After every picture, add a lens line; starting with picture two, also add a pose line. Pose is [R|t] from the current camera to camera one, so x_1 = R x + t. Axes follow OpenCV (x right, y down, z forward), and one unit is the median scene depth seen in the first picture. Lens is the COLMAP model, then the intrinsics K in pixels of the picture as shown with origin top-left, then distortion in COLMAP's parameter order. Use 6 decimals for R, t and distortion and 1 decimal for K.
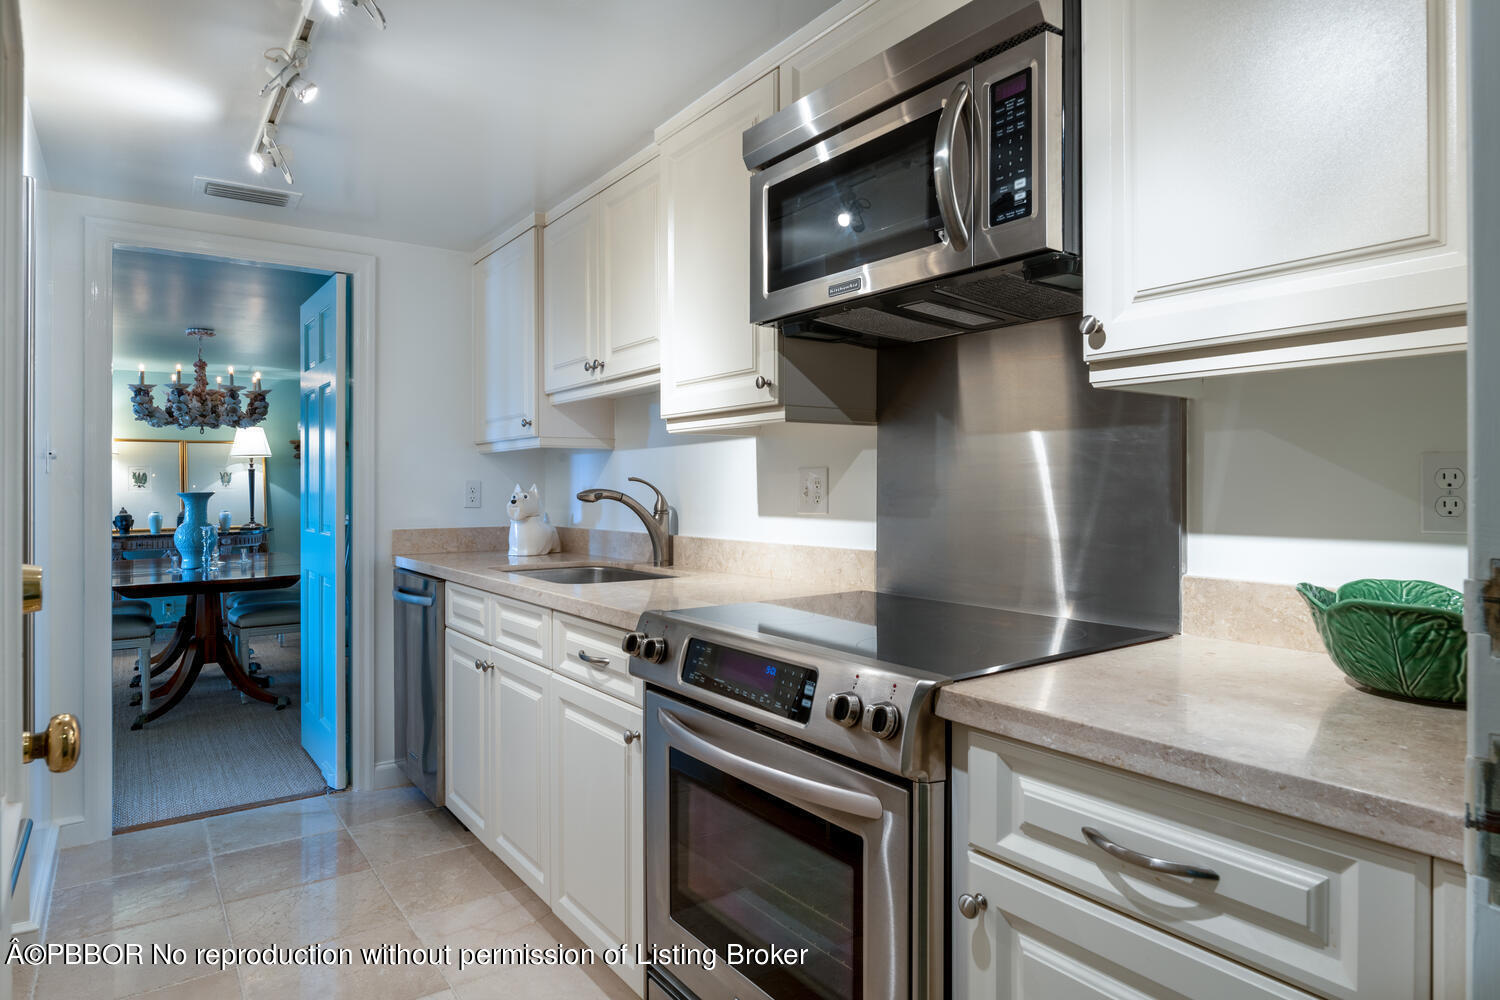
lens RADIAL K [[864.2, 0, 750.0], [0, 864.2, 500.0], [0, 0, 1]] dist [0.003700, 0.000923]
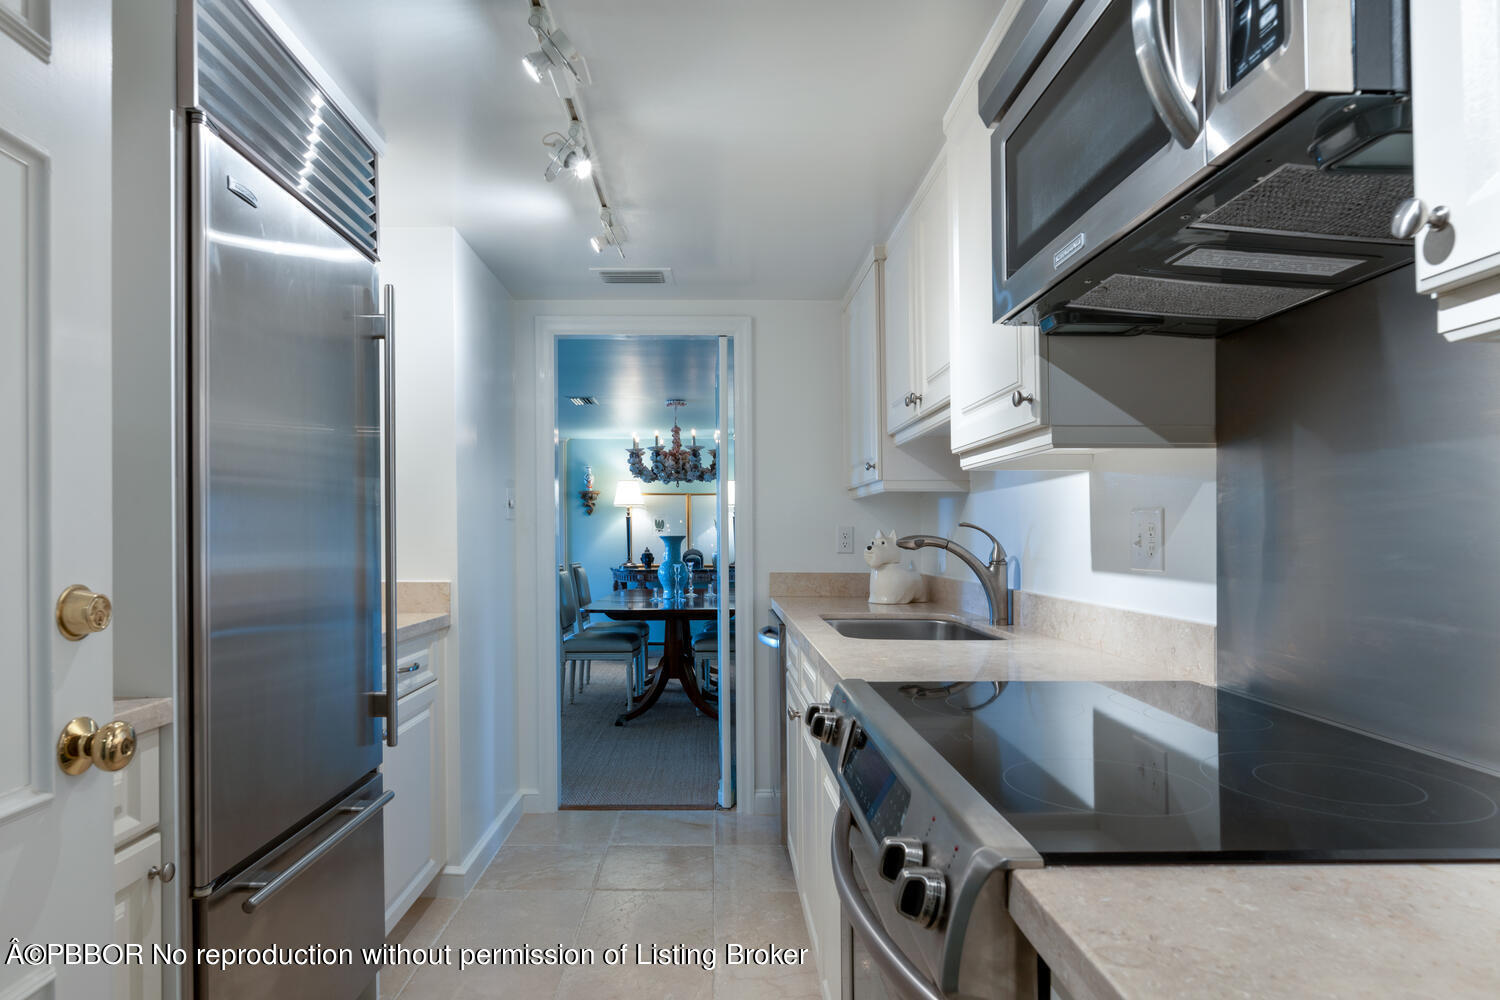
lens RADIAL K [[829.5, 0, 731.7], [0, 829.5, 536.7], [0, 0, 1]] dist [0.001155, -0.000785]
pose [[0.820520, 0.009731, -0.571535, 0.153403], [-0.016513, 0.999841, -0.006683, -0.001974], [0.571379, 0.014921, 0.820550, 0.164944]]
